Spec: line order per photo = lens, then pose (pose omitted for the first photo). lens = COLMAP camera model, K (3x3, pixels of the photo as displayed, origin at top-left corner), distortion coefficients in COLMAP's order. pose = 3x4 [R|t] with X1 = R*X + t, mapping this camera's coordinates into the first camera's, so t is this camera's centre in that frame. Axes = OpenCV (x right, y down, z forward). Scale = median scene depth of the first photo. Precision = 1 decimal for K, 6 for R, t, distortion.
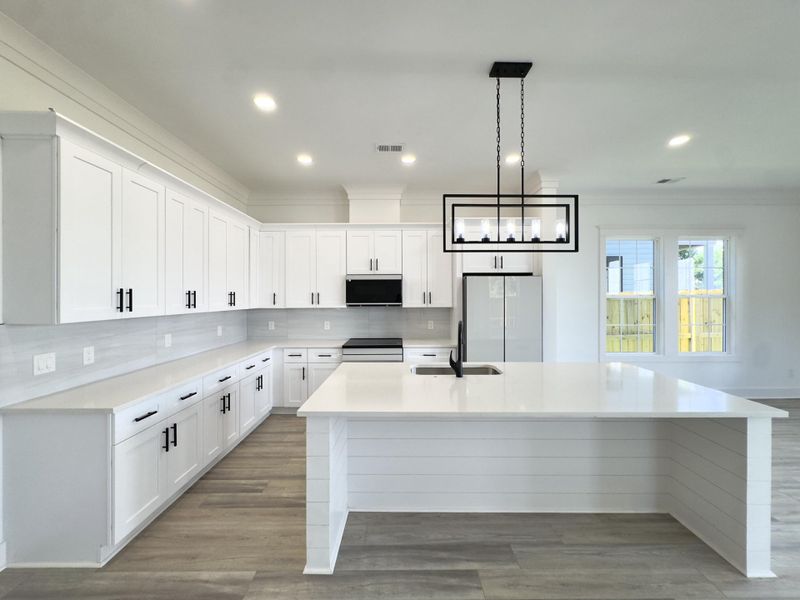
lens RADIAL K [[329.8, 0, 400.0], [0, 329.8, 300.0], [0, 0, 1]] dist [-0.000100, -0.000014]
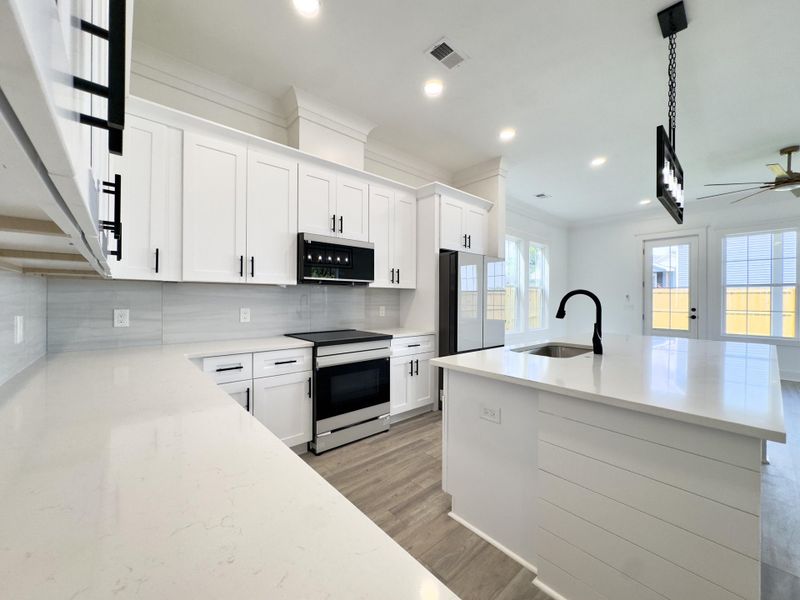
lens RADIAL K [[319.4, 0, 400.0], [0, 319.4, 300.0], [0, 0, 1]] dist [-0.001628, 0.000024]
pose [[0.751412, 0.006646, 0.659800, -0.421966], [-0.002723, 0.999972, -0.006971, 0.057287], [-0.659828, 0.003441, 0.751409, 0.409862]]
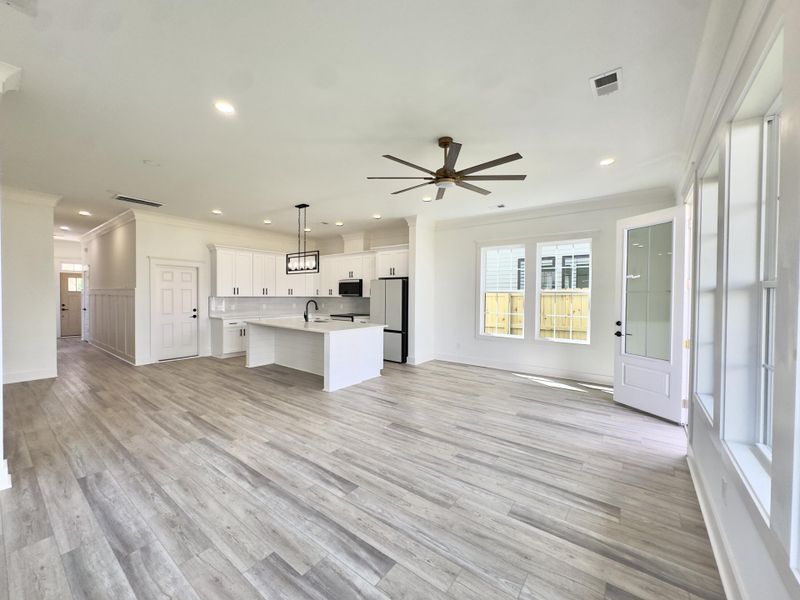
lens RADIAL K [[319.4, 0, 400.0], [0, 319.4, 300.0], [0, 0, 1]] dist [-0.001628, 0.000024]
pose [[0.796360, 0.018833, -0.604530, 1.265077], [-0.015592, 0.999822, 0.010608, 0.016489], [0.604622, 0.000978, 0.796512, -0.299745]]
